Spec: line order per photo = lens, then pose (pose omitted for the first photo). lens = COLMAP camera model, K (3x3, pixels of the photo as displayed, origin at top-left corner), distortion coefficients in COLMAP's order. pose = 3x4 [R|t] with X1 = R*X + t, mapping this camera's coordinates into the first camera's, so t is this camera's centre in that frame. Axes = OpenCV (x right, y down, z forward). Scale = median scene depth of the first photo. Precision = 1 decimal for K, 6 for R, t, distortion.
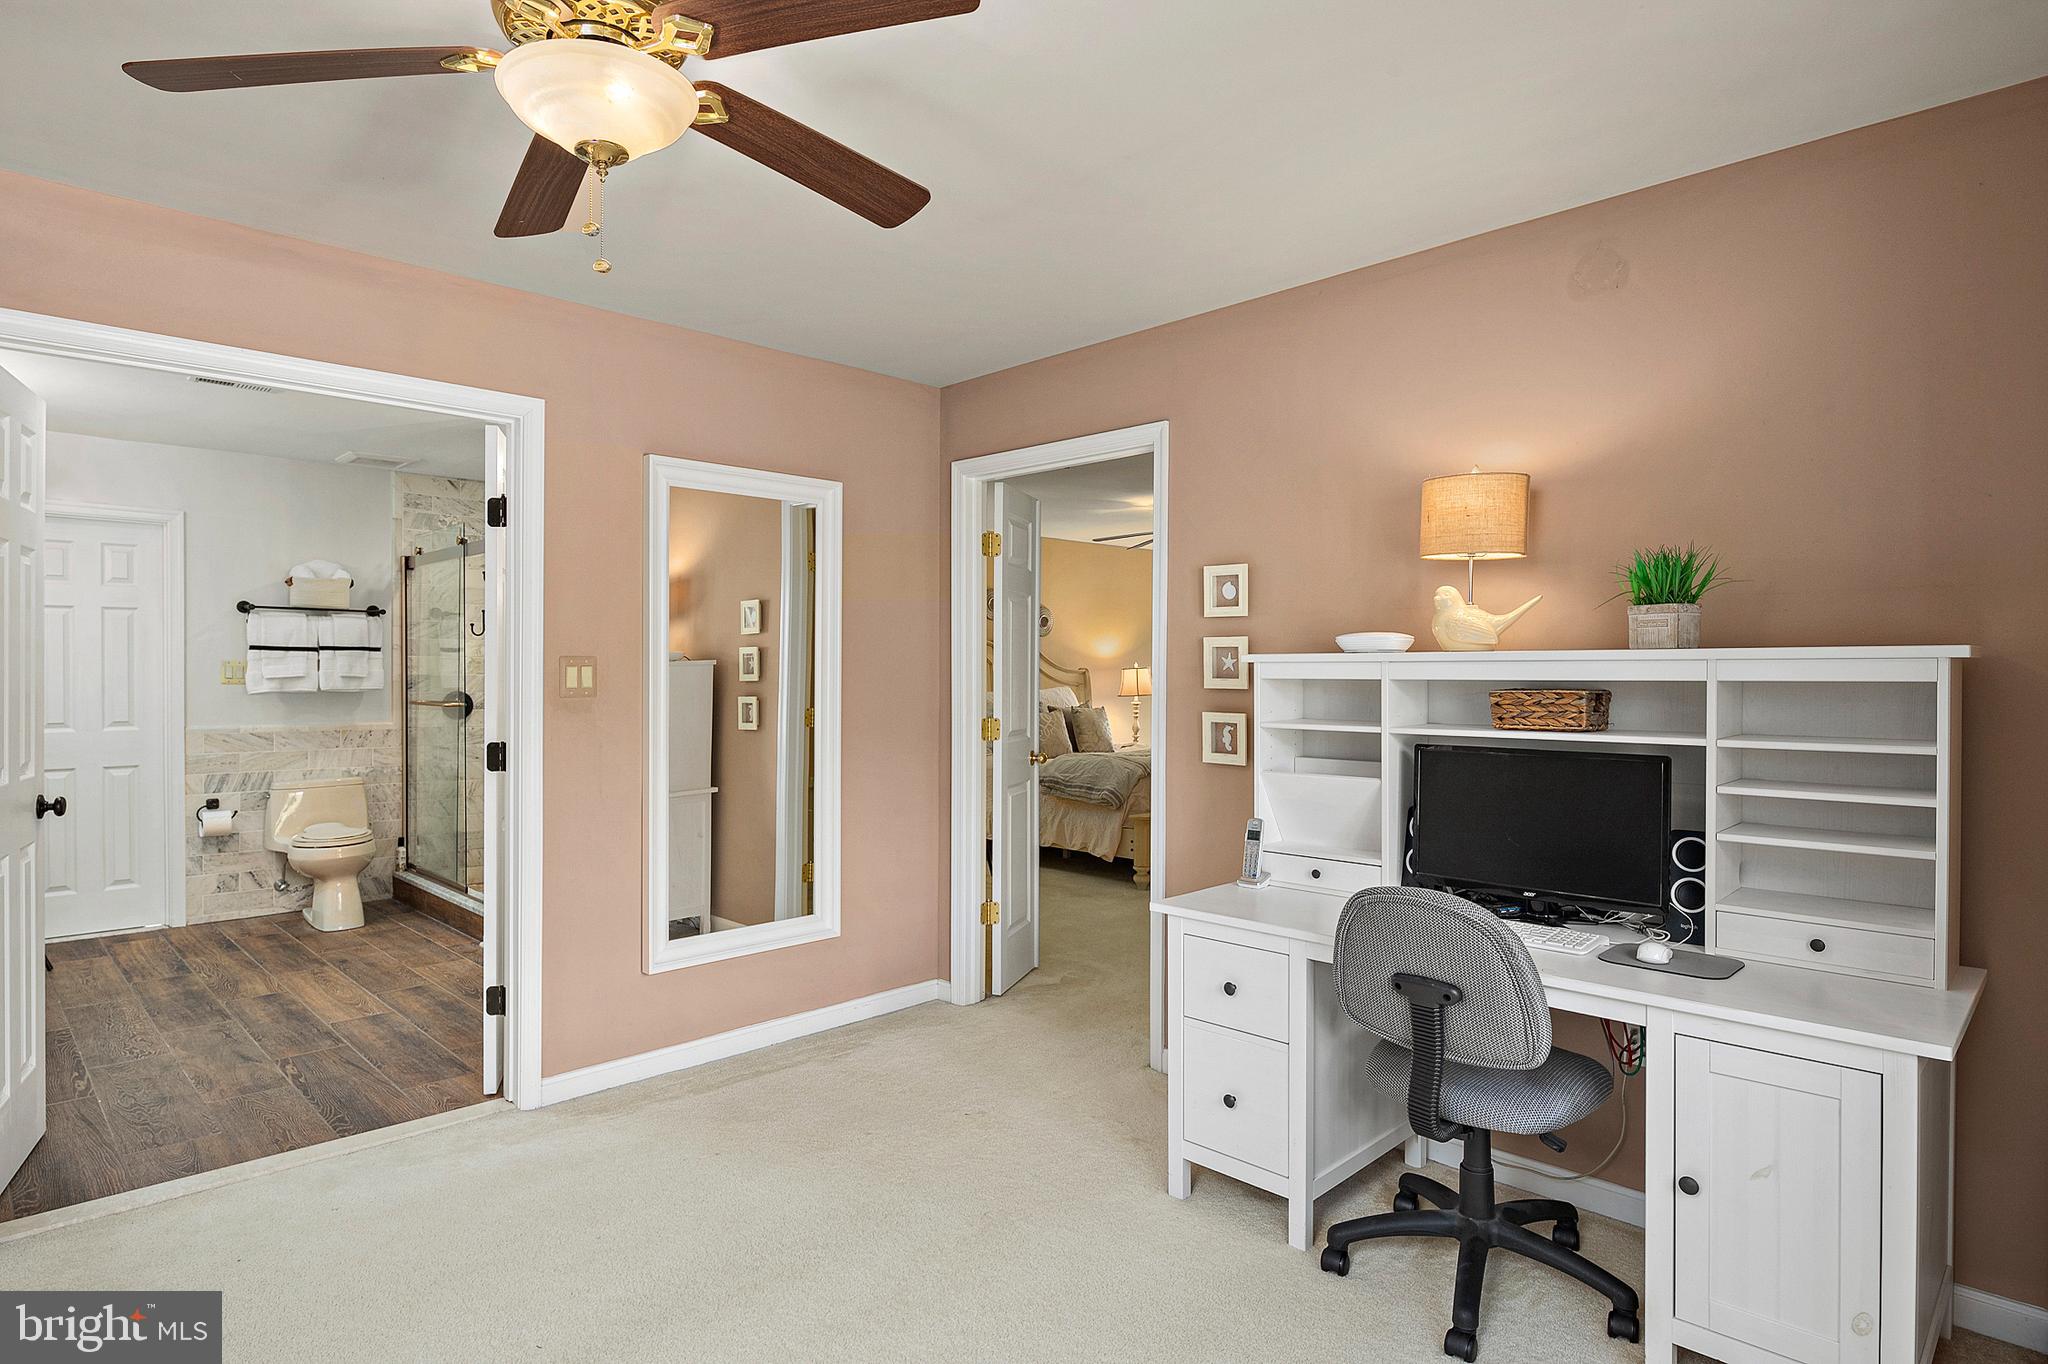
lens RADIAL K [[1113.2, 0, 1022.8], [0, 1113.2, 681.7], [0, 0, 1]] dist [-0.004877, -0.001926]
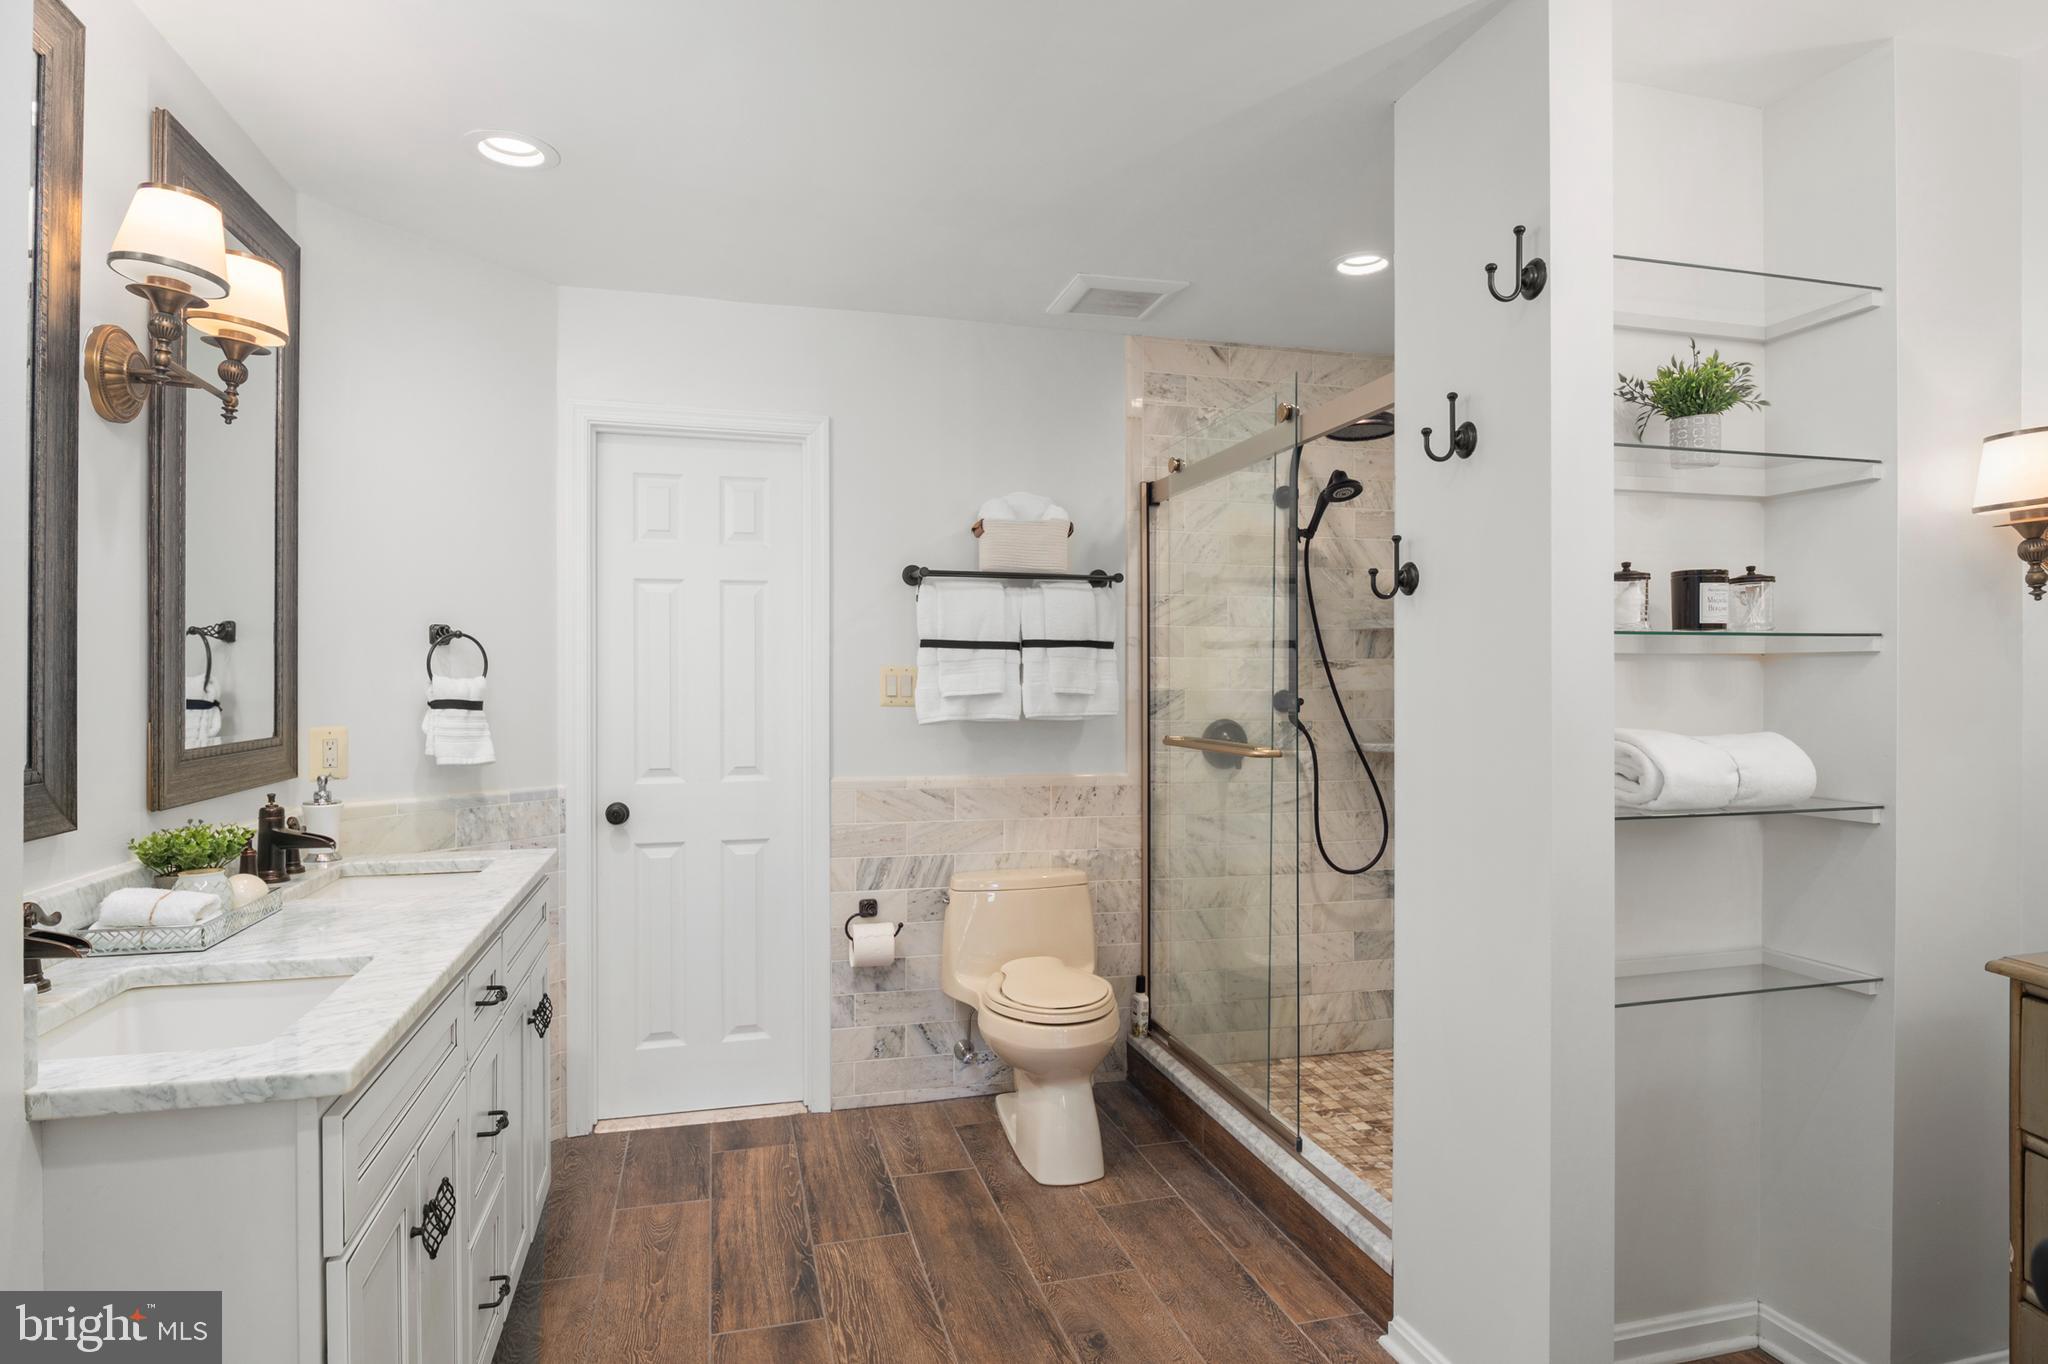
lens RADIAL K [[1113.2, 0, 1024.6], [0, 1113.2, 682.4], [0, 0, 1]] dist [-0.004877, -0.001926]
pose [[0.873239, -0.002614, -0.487285, -0.360752], [-0.001474, 0.999967, -0.008006, -0.005902], [0.487290, 0.007709, 0.873206, 0.511602]]
